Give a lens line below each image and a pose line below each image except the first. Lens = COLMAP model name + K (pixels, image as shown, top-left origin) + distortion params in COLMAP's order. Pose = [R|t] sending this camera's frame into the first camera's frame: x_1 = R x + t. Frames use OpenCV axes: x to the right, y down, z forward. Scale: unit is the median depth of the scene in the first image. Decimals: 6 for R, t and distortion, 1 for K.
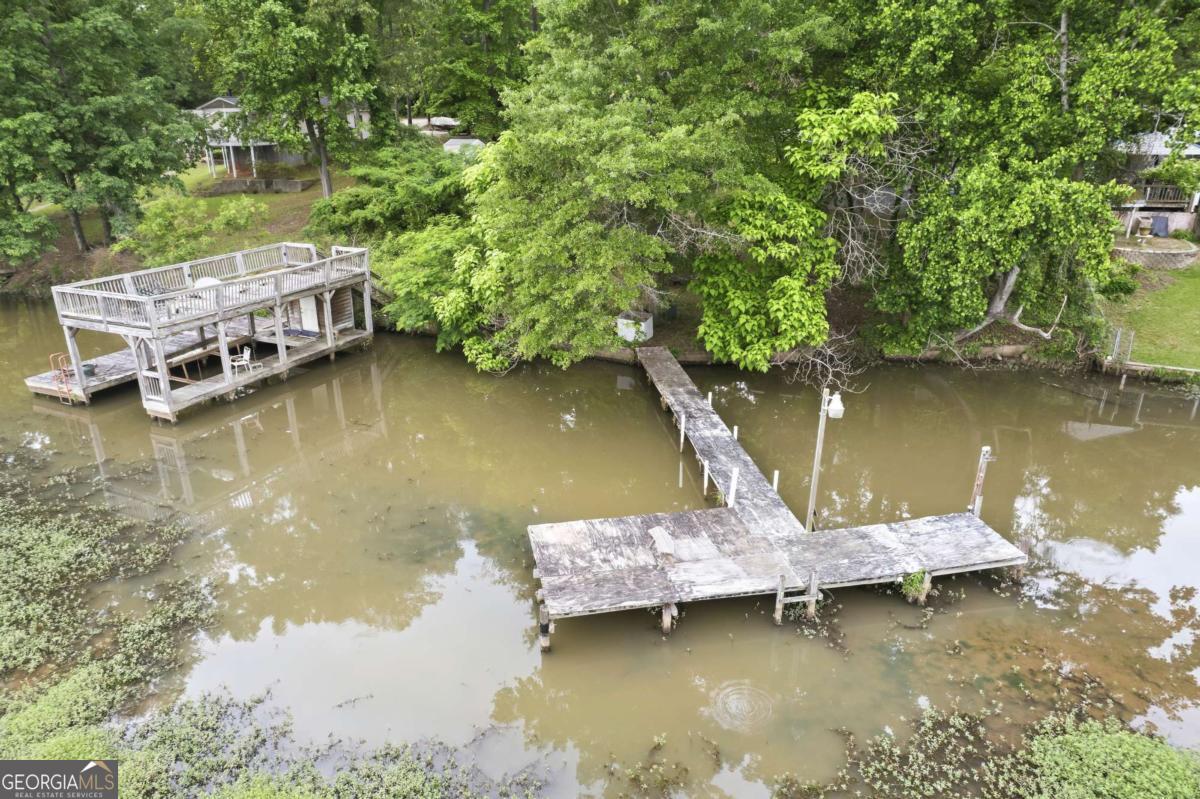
lens RADIAL K [[793.7, 0, 600.3], [0, 793.7, 379.2], [0, 0, 1]] dist [-0.068959, 0.063778]
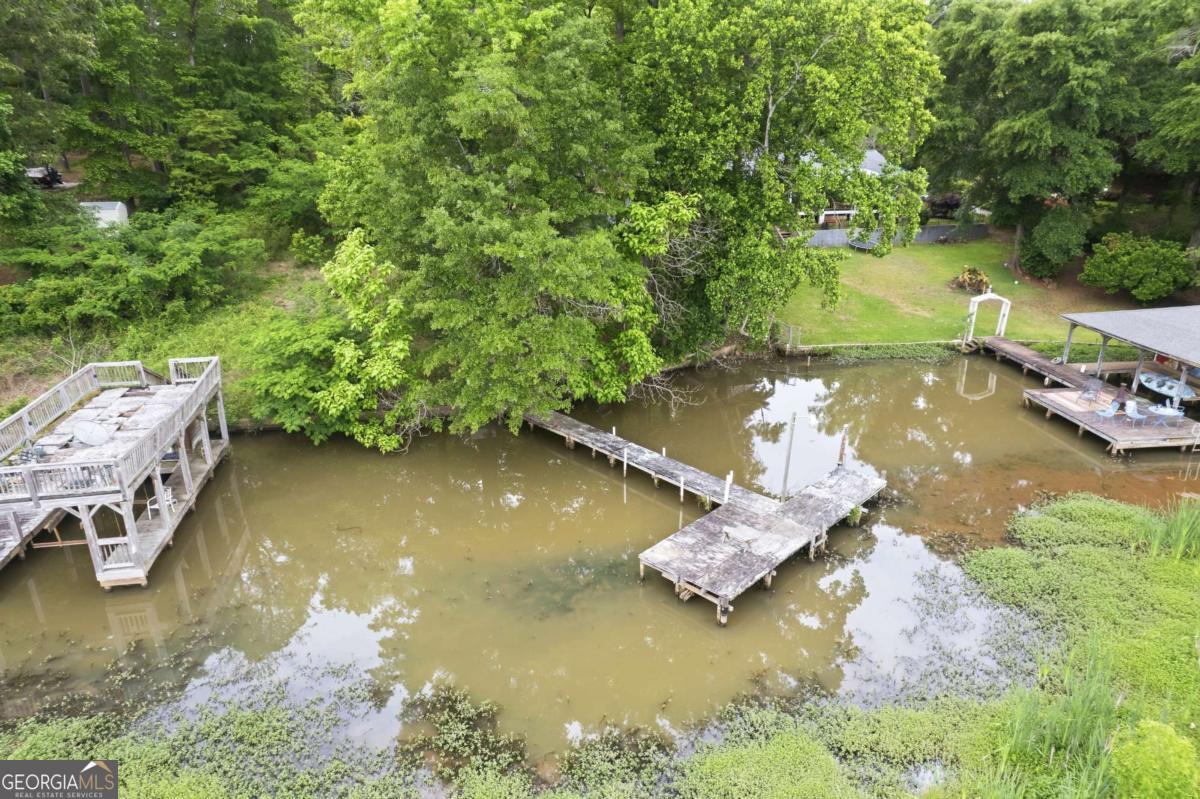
lens RADIAL K [[793.7, 0, 600.3], [0, 793.7, 379.2], [0, 0, 1]] dist [-0.068959, 0.063778]
pose [[0.813204, -0.185627, 0.551580, -0.554191], [0.183283, 0.981227, 0.060003, -0.135804], [-0.552364, 0.052300, 0.831961, -0.073277]]
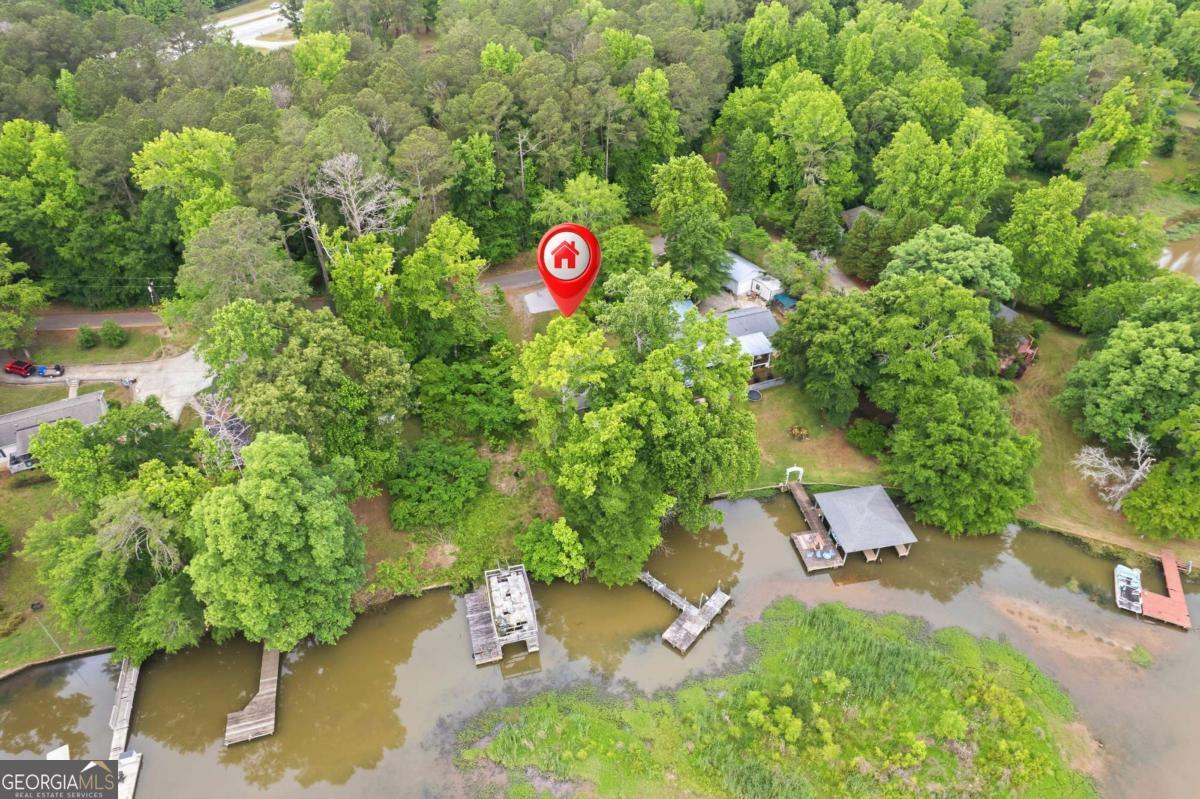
lens RADIAL K [[793.7, 0, 600.3], [0, 793.7, 379.2], [0, 0, 1]] dist [-0.068959, 0.063778]
pose [[0.775925, -0.374408, 0.507700, -1.645732], [0.199729, 0.909224, 0.365266, -2.280814], [-0.598371, -0.182017, 0.780270, -1.734184]]
